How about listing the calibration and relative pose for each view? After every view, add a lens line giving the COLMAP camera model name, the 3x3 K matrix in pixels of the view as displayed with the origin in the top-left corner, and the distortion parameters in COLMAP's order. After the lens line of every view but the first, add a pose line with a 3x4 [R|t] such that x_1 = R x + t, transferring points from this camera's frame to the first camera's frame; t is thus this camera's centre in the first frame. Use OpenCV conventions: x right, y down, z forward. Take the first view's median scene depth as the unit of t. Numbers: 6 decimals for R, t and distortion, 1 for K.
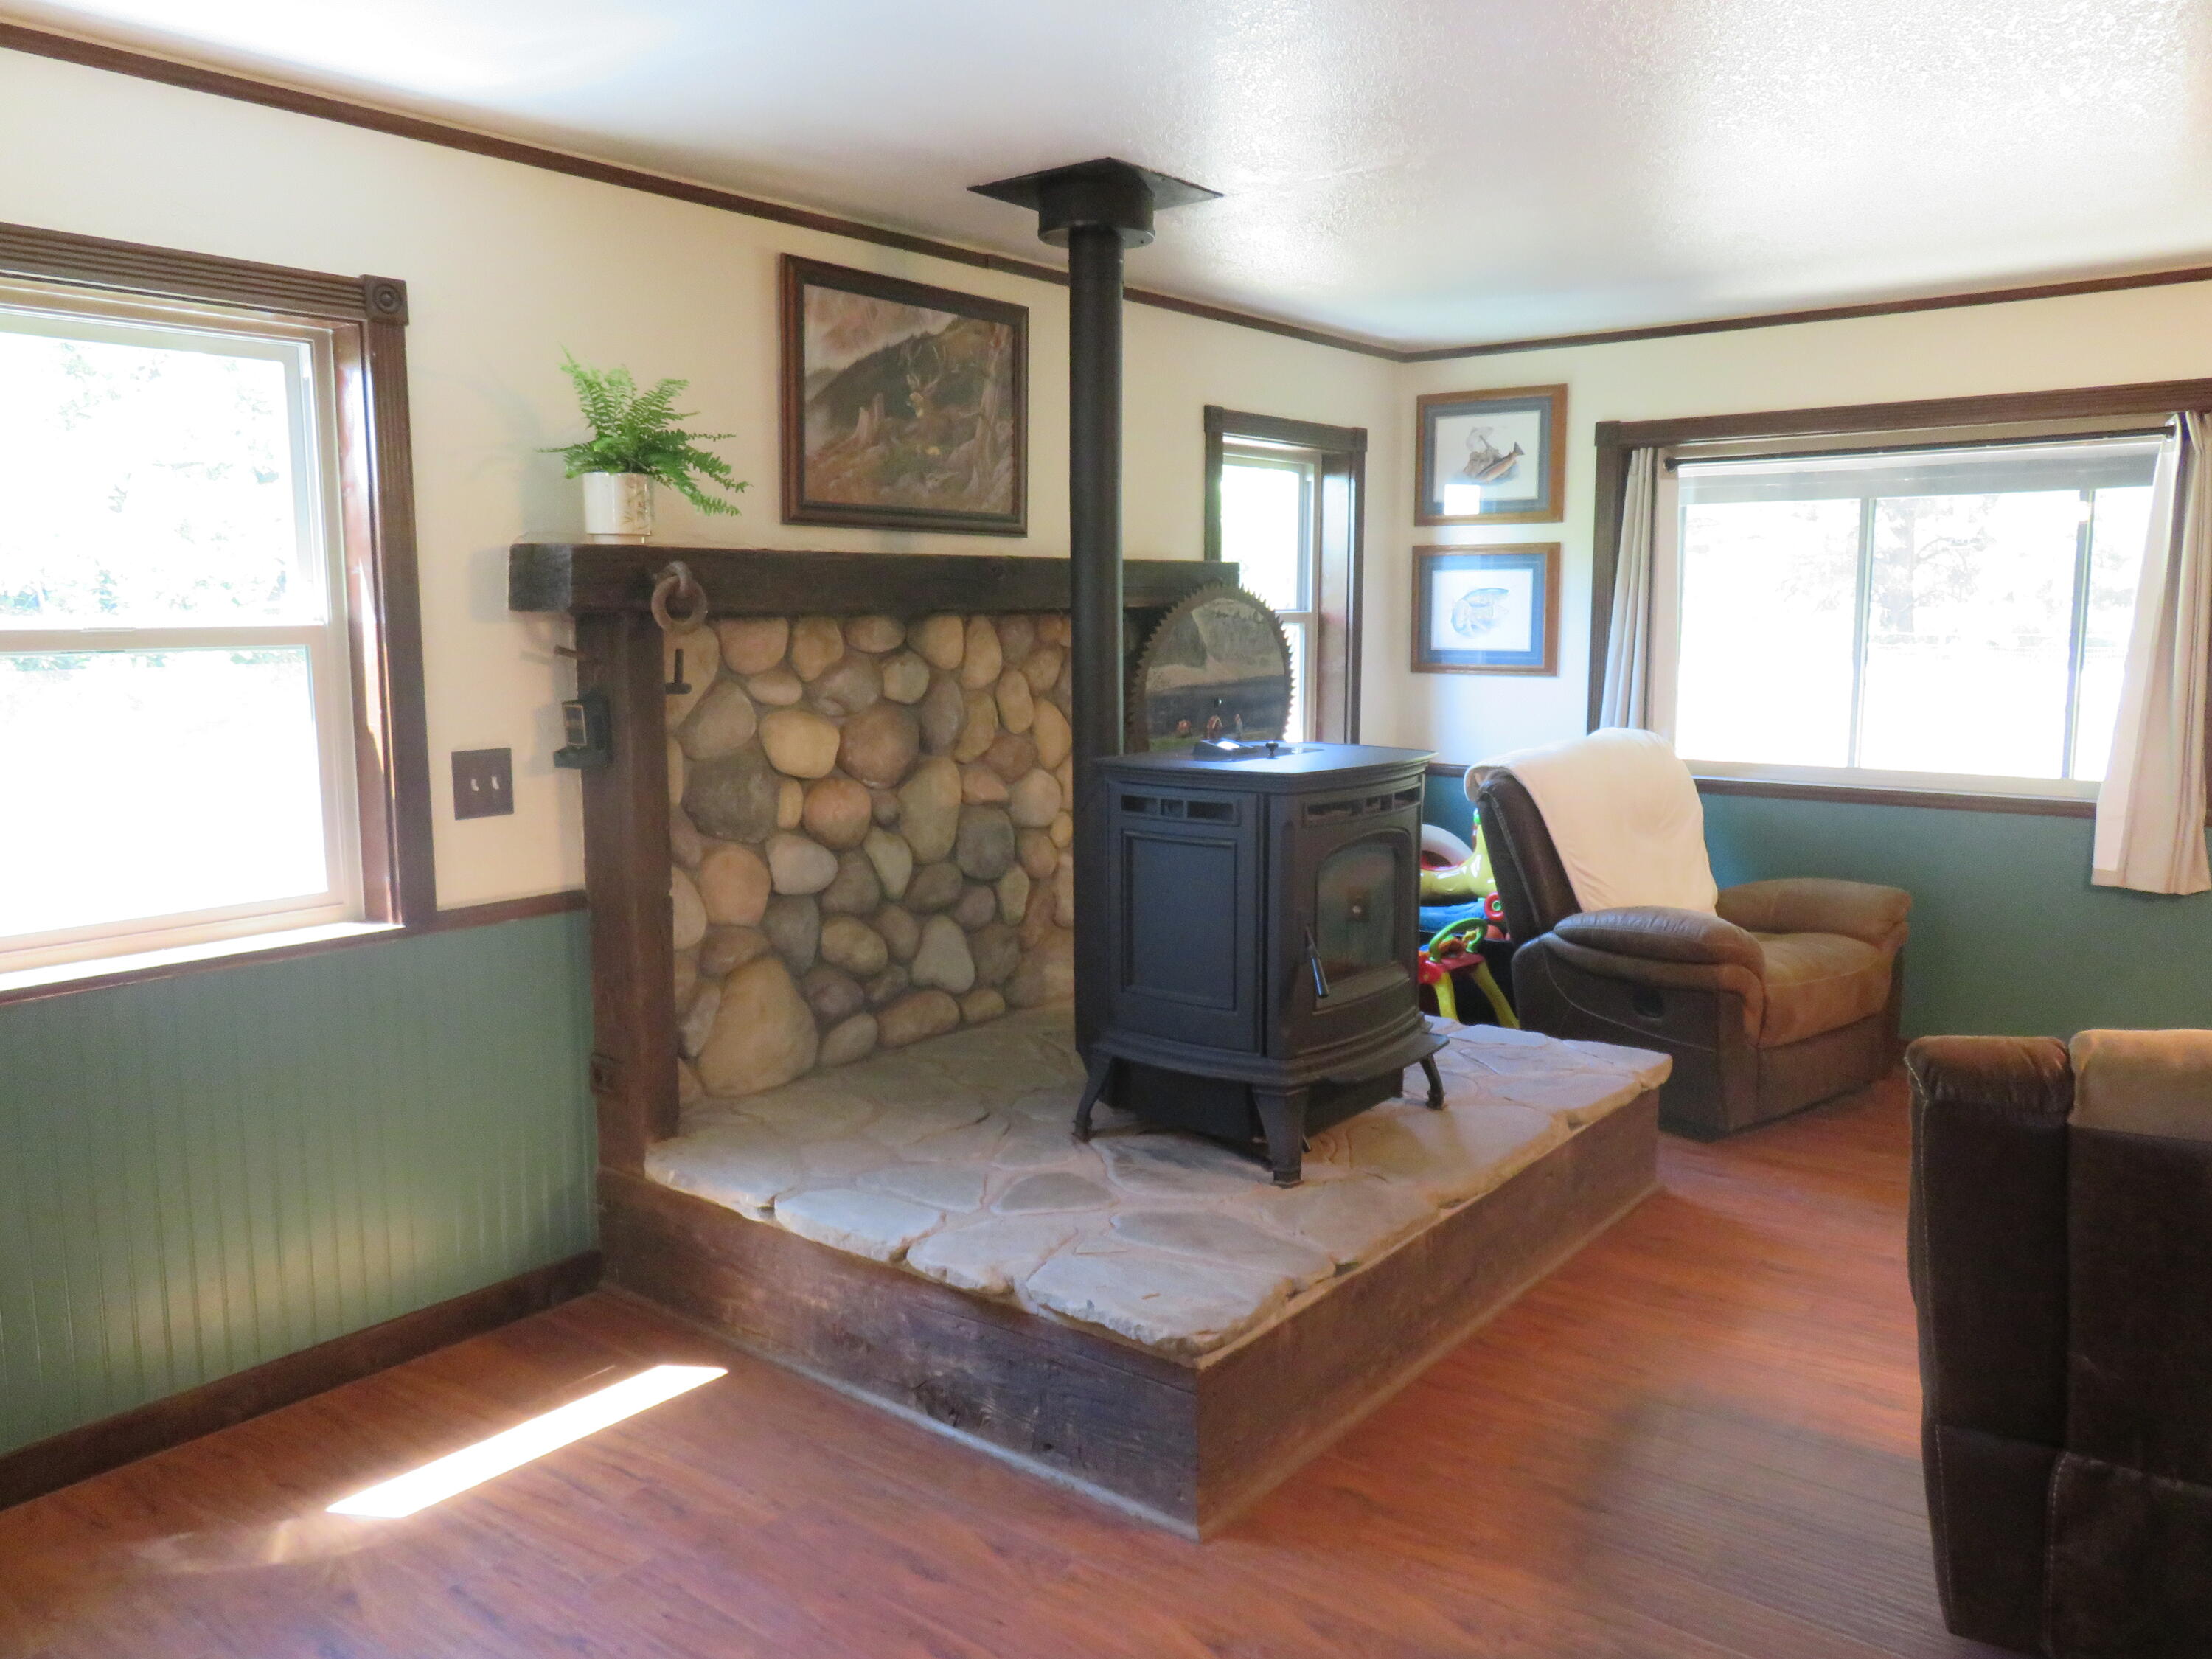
lens RADIAL K [[1656.3, 0, 1106.0], [0, 1656.3, 829.5], [0, 0, 1]] dist [-0.006089, 0.002346]
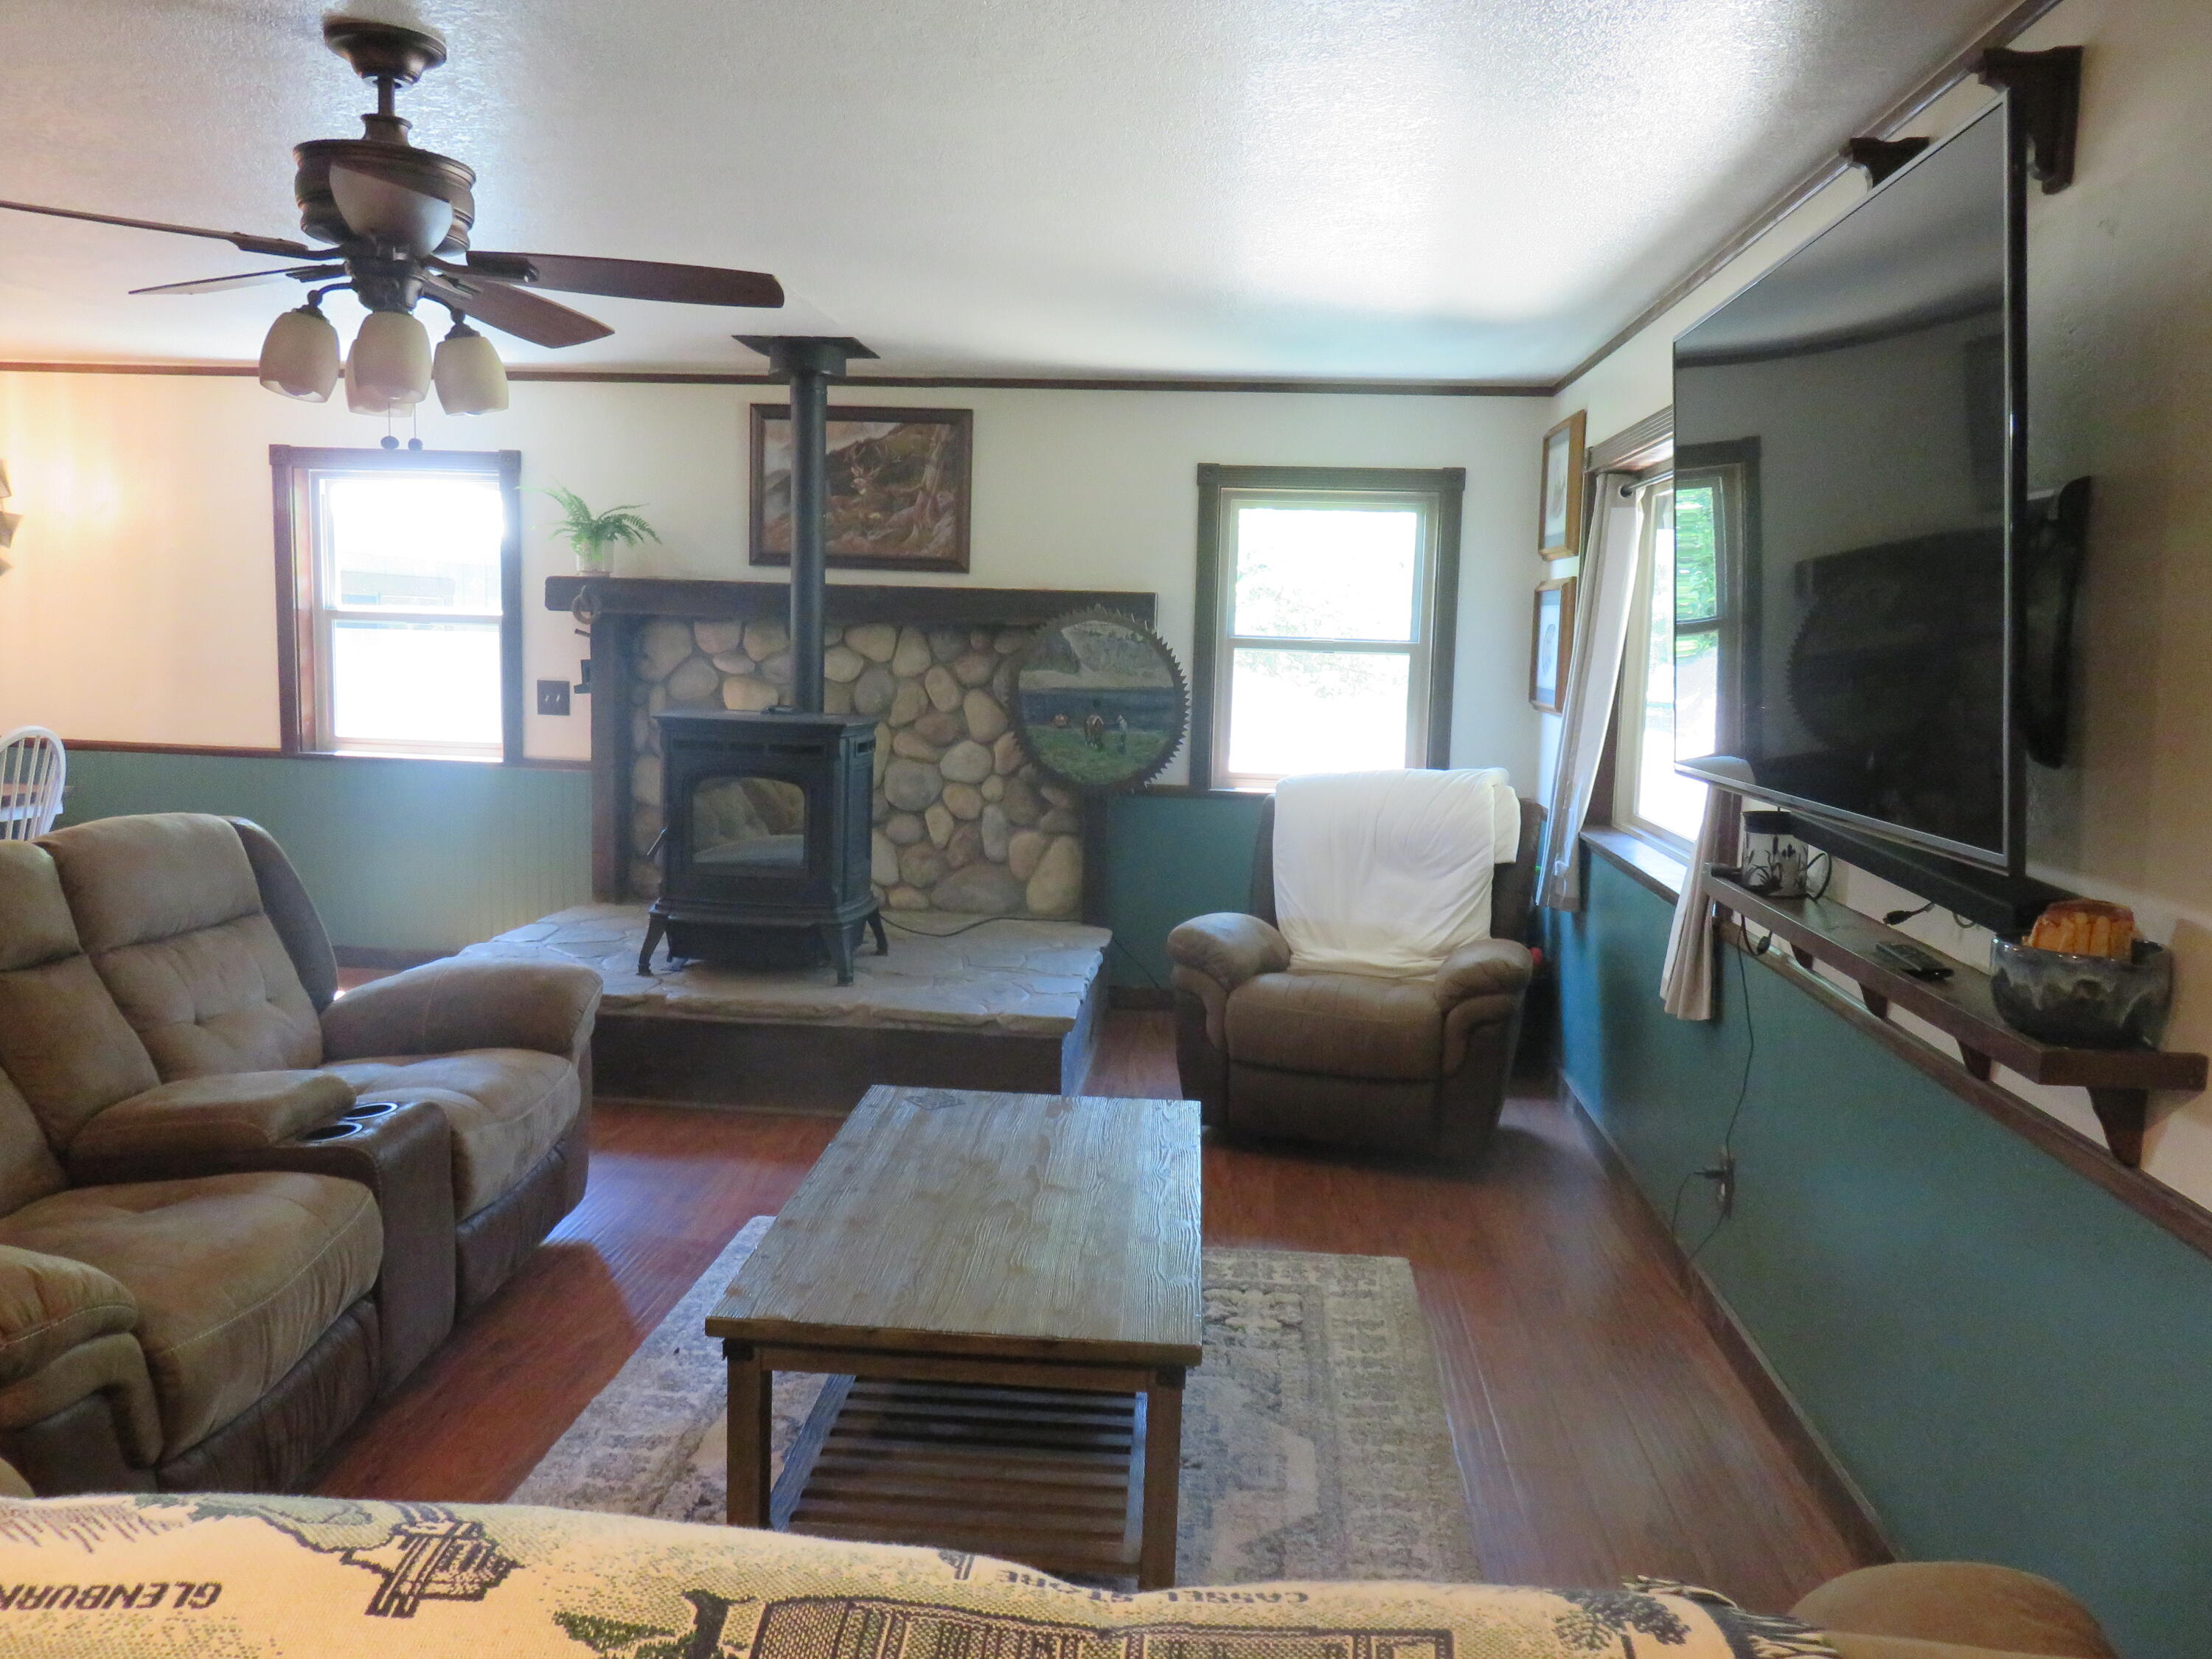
lens RADIAL K [[1656.3, 0, 1106.0], [0, 1656.3, 829.5], [0, 0, 1]] dist [-0.006089, 0.002346]
pose [[0.545213, 0.124455, -0.829008, 1.245307], [-0.146328, 0.987865, 0.052069, -0.054476], [0.825428, 0.092918, 0.556808, 0.351548]]
